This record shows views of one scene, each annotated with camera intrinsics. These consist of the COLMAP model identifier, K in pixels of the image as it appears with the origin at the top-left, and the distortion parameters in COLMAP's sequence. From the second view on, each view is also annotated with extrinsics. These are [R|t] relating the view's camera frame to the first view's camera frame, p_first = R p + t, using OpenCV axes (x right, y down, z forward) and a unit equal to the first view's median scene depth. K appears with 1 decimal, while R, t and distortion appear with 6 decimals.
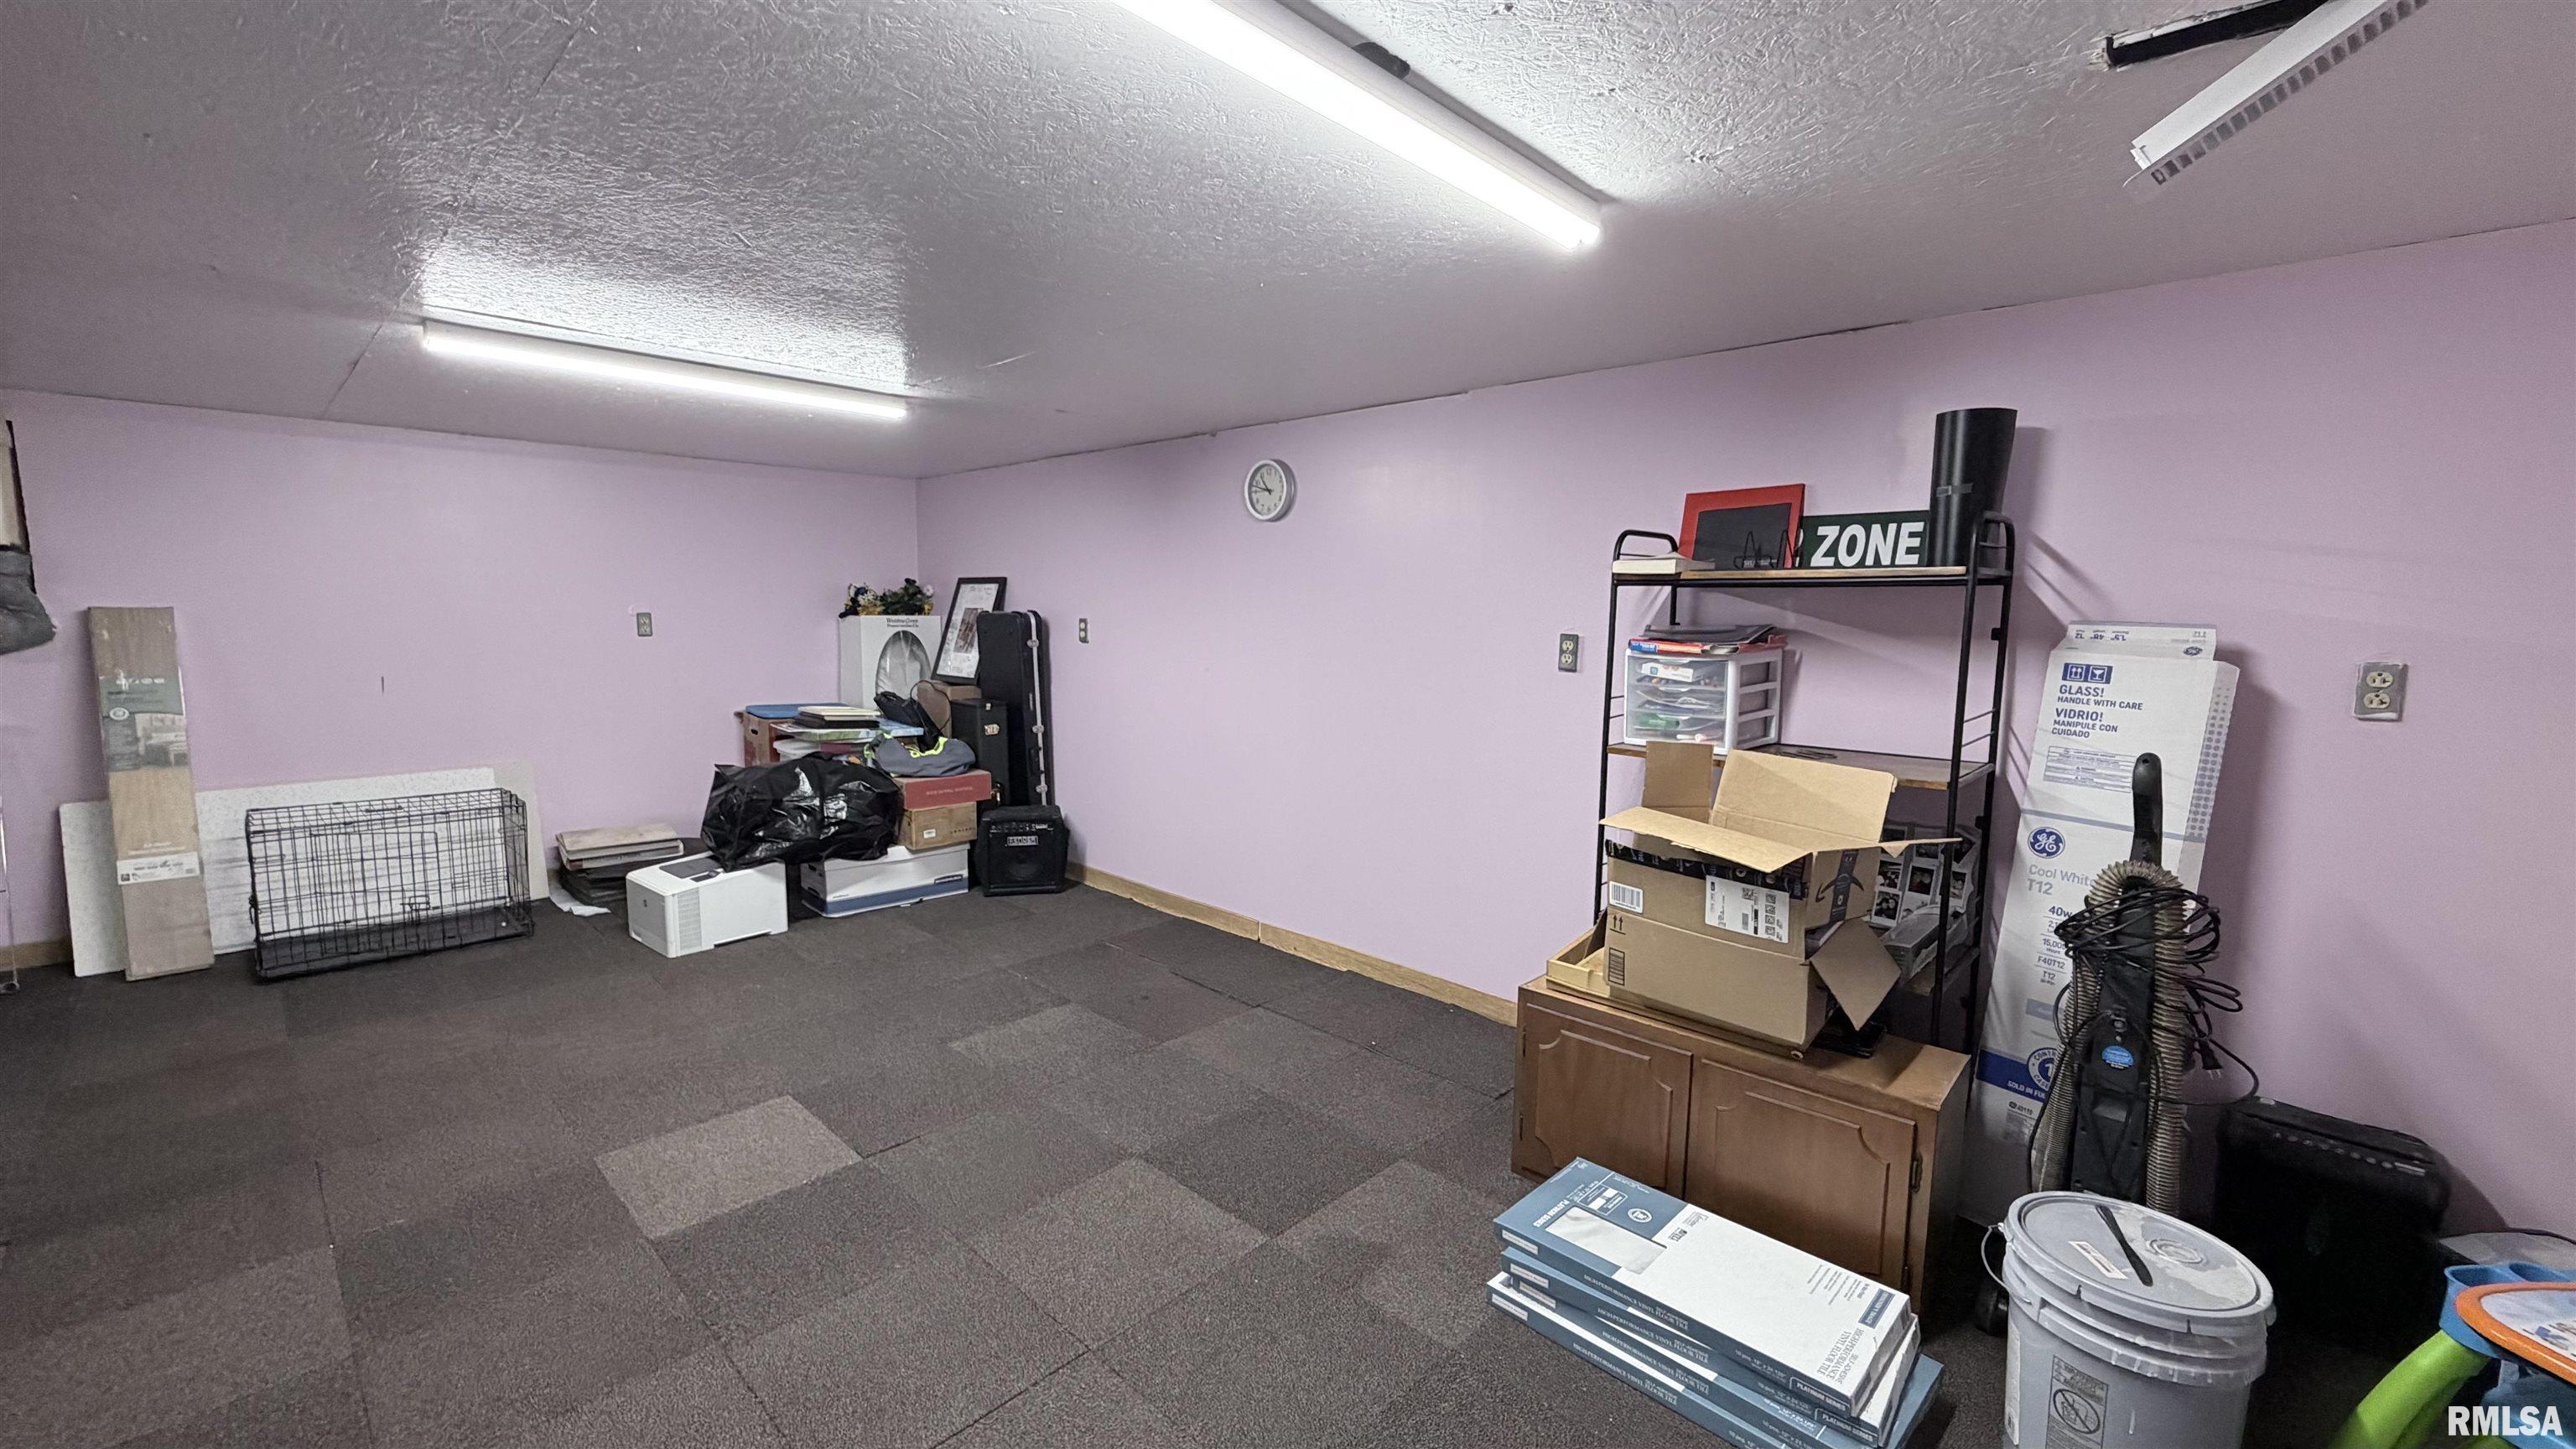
lens RADIAL K [[1017.9, 0, 1282.8], [0, 1017.9, 722.9], [0, 0, 1]] dist [0.002274, 0.000300]
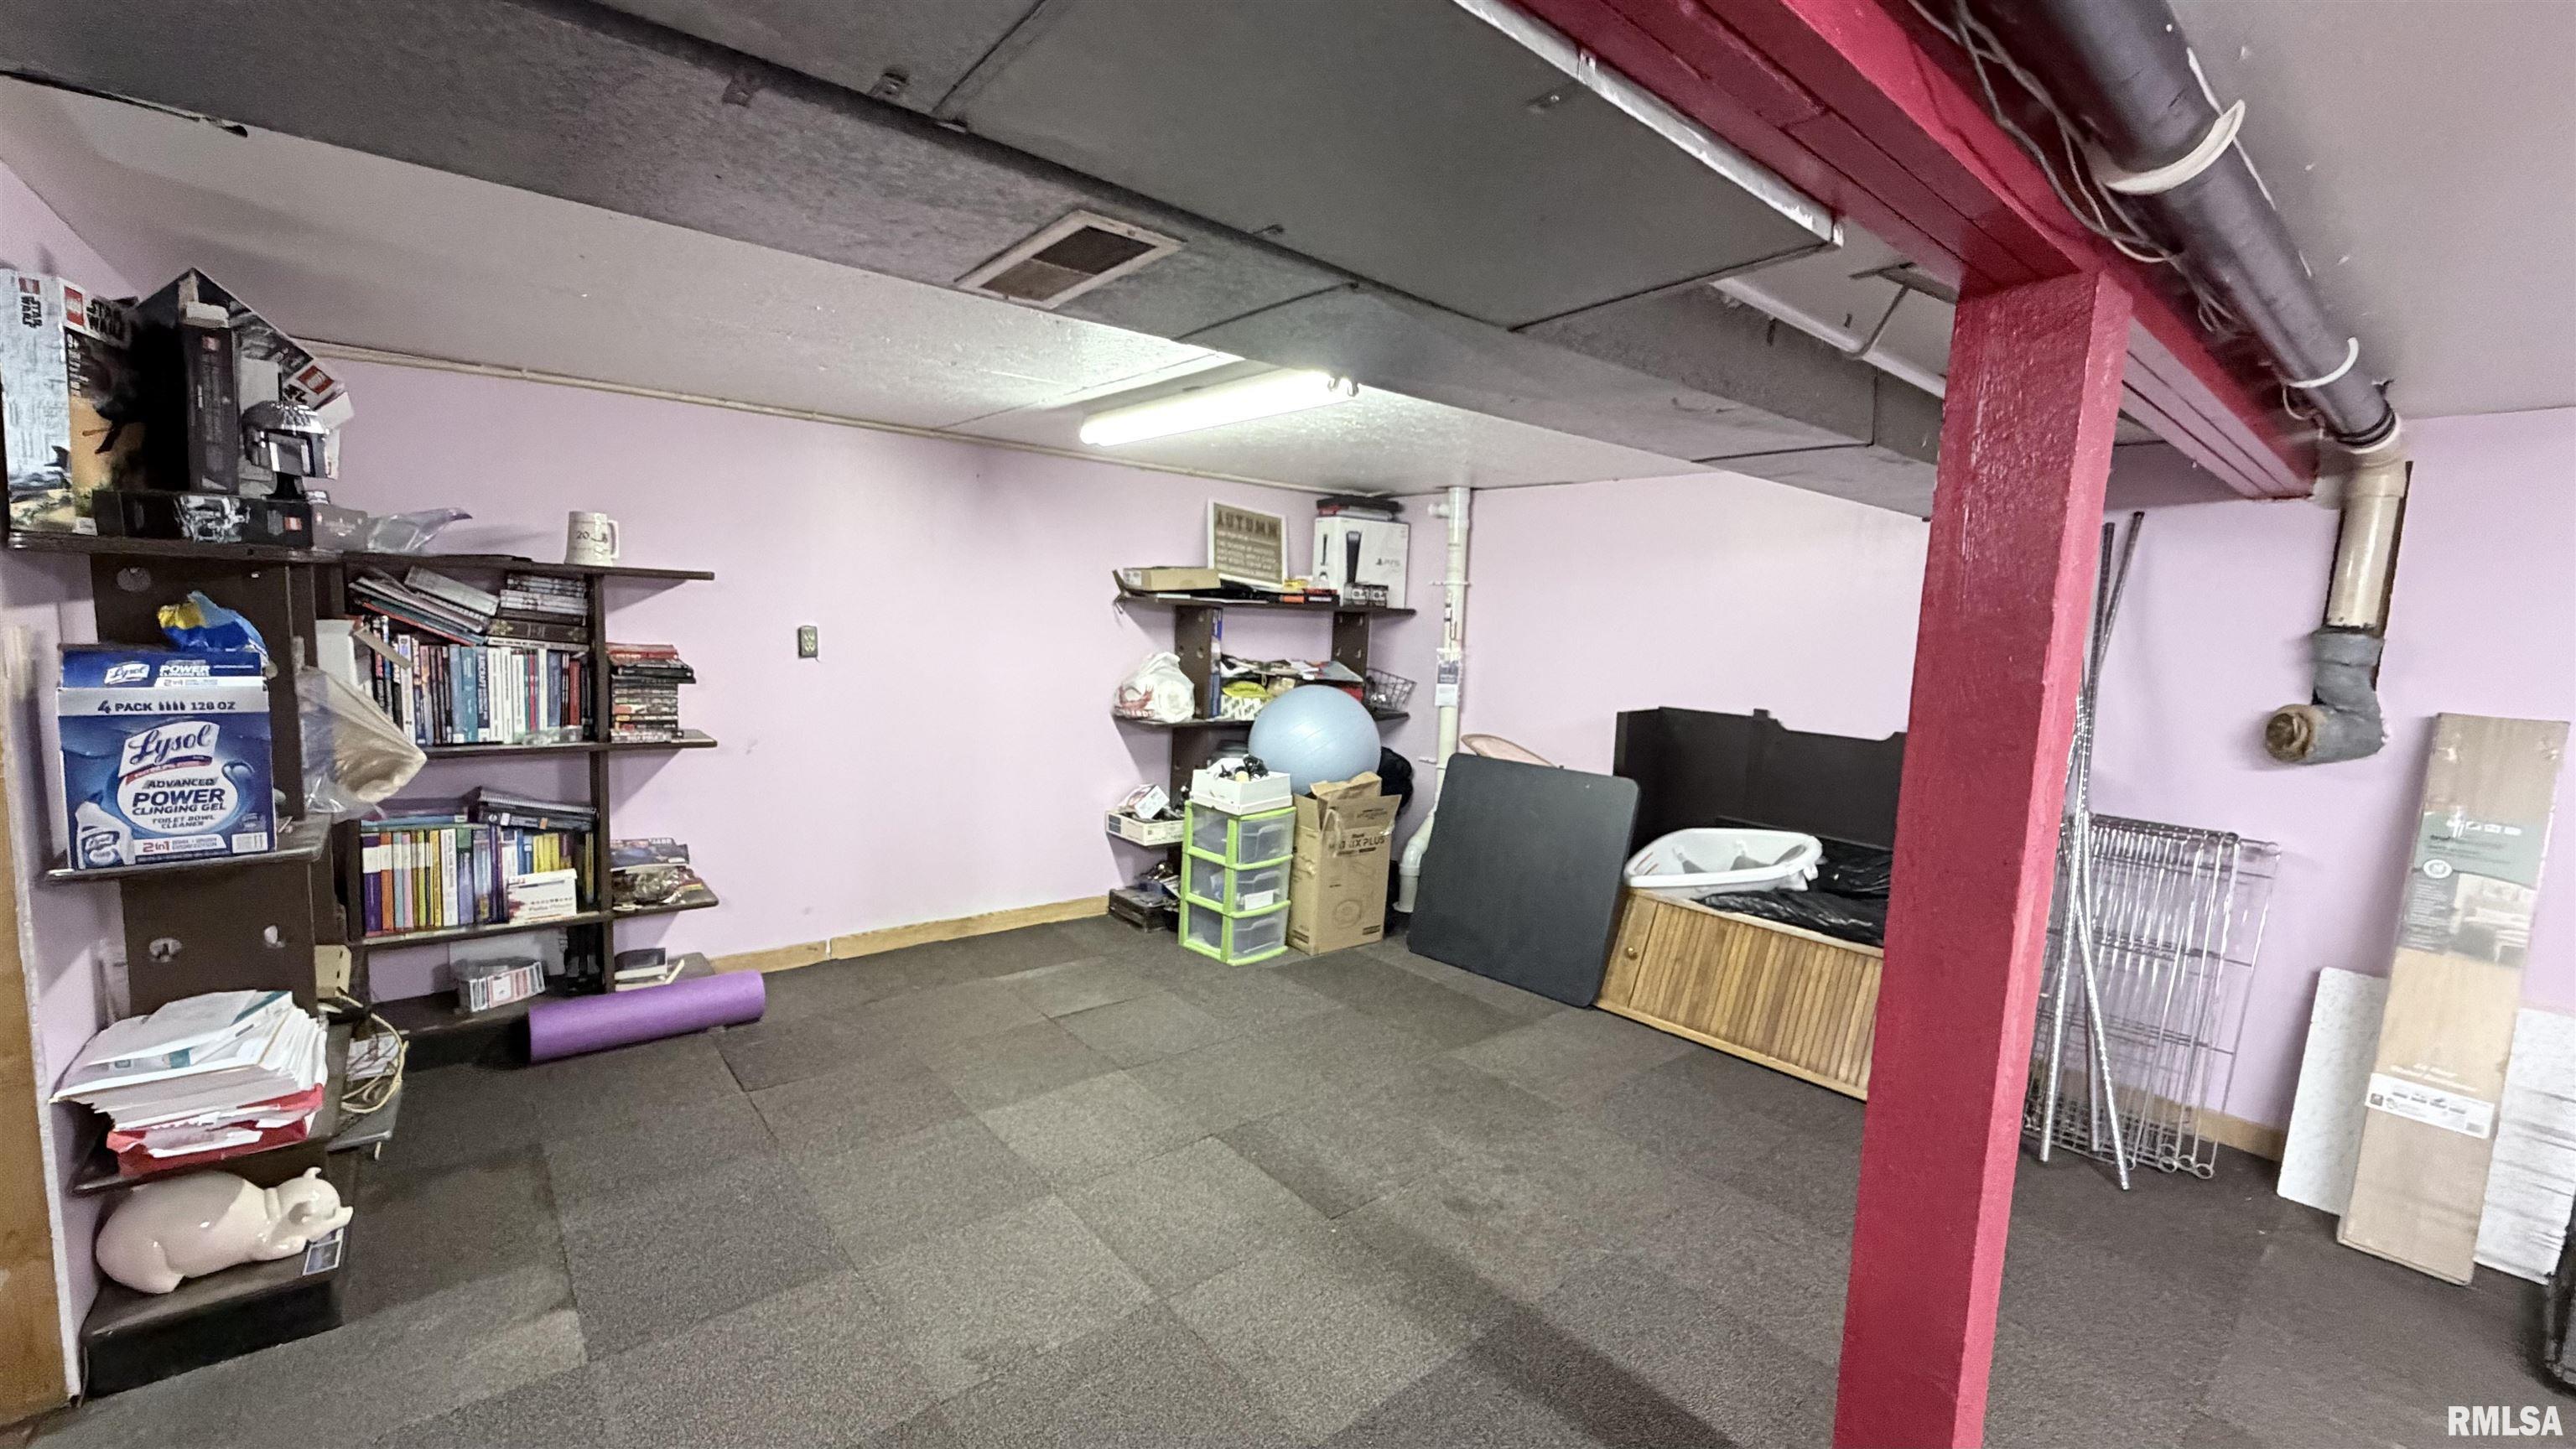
lens RADIAL K [[1017.9, 0, 1279.9], [0, 1017.9, 733.7], [0, 0, 1]] dist [0.002274, 0.000300]
pose [[-0.130988, 0.091765, -0.987128, -0.367733], [-0.166361, 0.979553, 0.113137, -0.045678], [0.977326, 0.179039, -0.113044, 0.301024]]
